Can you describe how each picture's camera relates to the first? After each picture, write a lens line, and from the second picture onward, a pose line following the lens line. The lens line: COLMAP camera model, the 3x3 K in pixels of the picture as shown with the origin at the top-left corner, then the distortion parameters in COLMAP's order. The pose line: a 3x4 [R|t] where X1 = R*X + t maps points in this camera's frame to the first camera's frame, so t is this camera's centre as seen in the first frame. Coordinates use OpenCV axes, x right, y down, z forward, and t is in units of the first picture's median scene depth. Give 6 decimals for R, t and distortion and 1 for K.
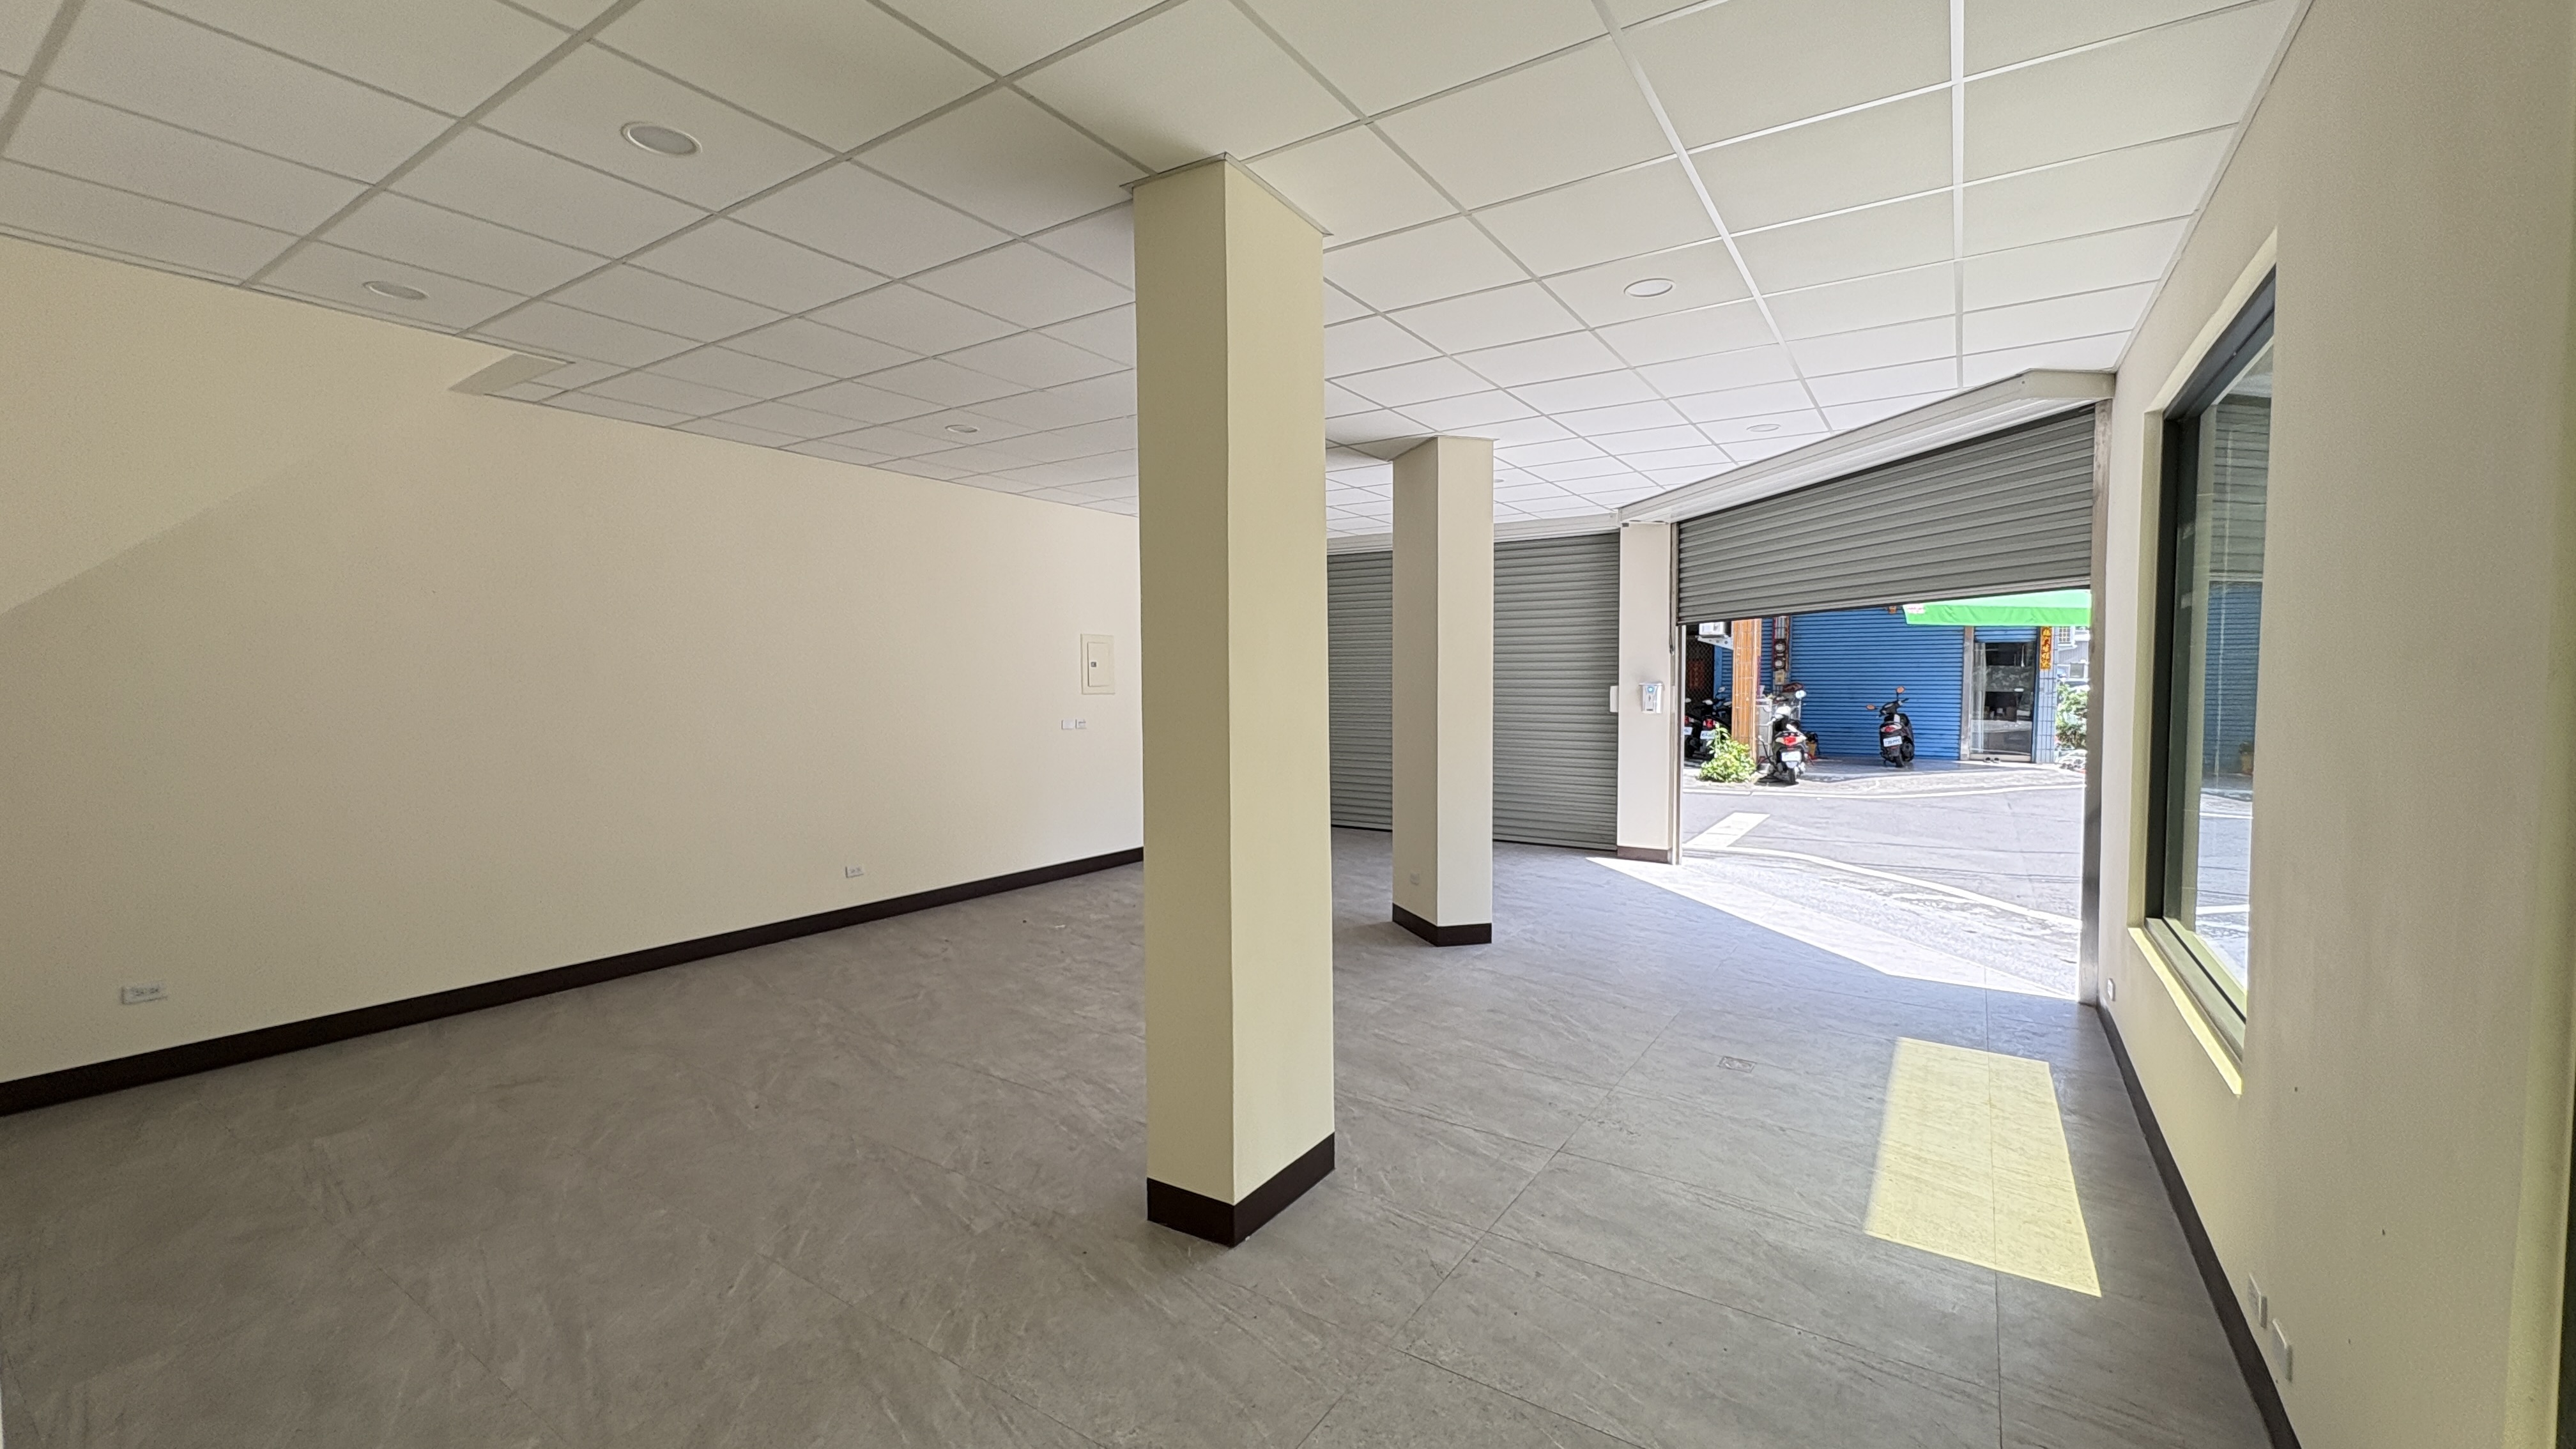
lens RADIAL K [[1030.1, 0, 1289.4], [0, 1030.1, 727.8], [0, 0, 1]] dist [0.002592, -0.001040]
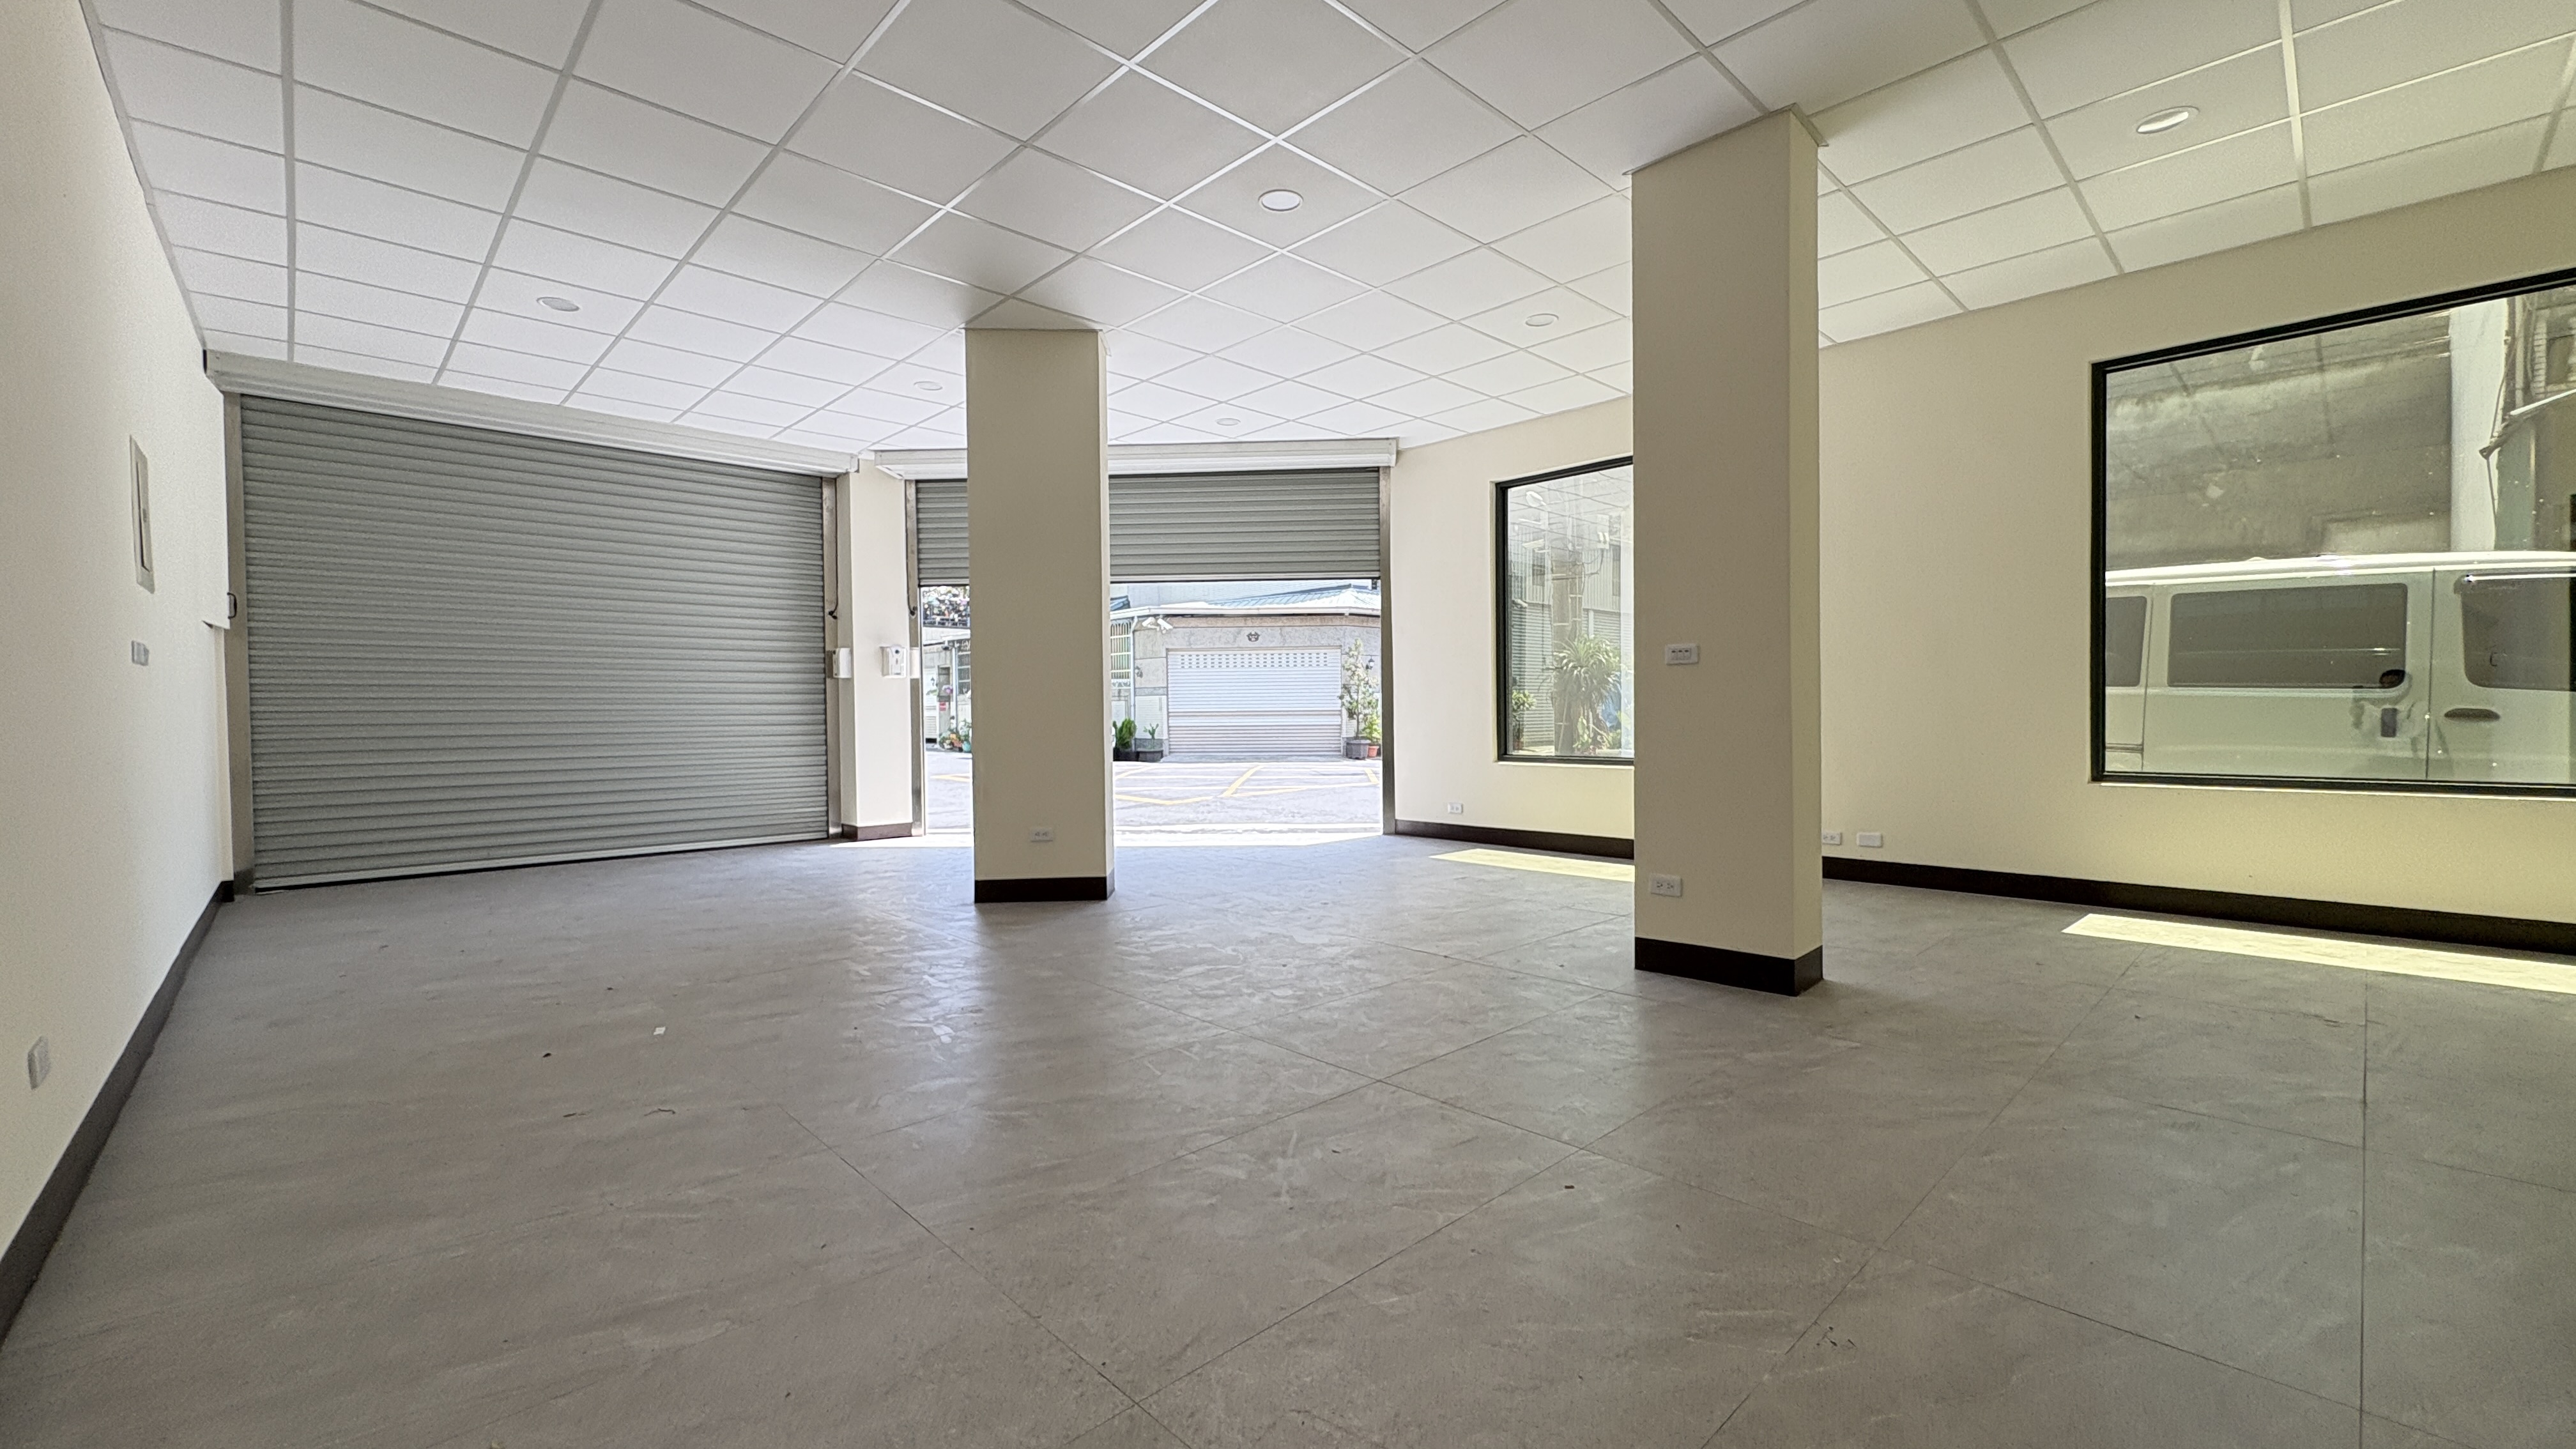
lens RADIAL K [[1030.1, 0, 1288.6], [0, 1030.1, 721.4], [0, 0, 1]] dist [0.002592, -0.001040]
pose [[0.222251, -0.013207, 0.974900, -0.860833], [0.061093, 0.998132, -0.000406, 0.084820], [-0.973074, 0.059650, 0.222642, 0.795376]]
